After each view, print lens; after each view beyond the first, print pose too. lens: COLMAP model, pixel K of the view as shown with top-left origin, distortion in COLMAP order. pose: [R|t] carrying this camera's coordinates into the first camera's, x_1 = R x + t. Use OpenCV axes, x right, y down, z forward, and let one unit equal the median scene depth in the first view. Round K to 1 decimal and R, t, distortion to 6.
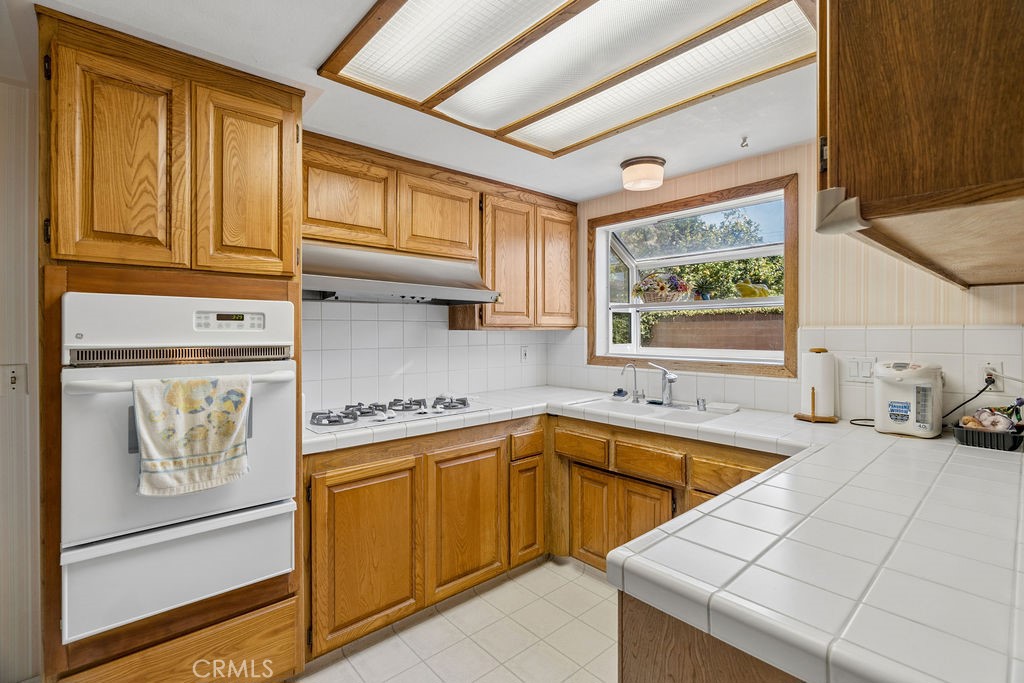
lens RADIAL K [[464.5, 0, 512.1], [0, 464.5, 331.2], [0, 0, 1]] dist [-0.008933, 0.001832]
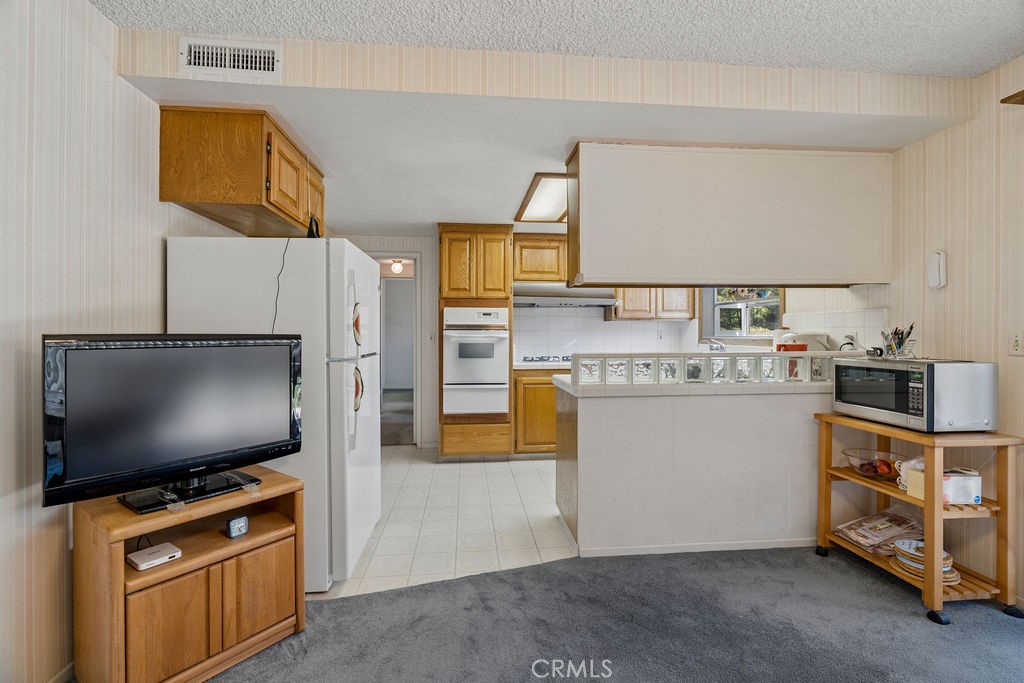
lens RADIAL K [[464.5, 0, 513.3], [0, 464.5, 336.5], [0, 0, 1]] dist [-0.008933, 0.001832]
pose [[0.811235, 0.005176, -0.584698, 1.086818], [-0.002491, 0.999982, 0.005396, 0.081735], [0.584716, -0.002921, 0.811233, -1.110883]]
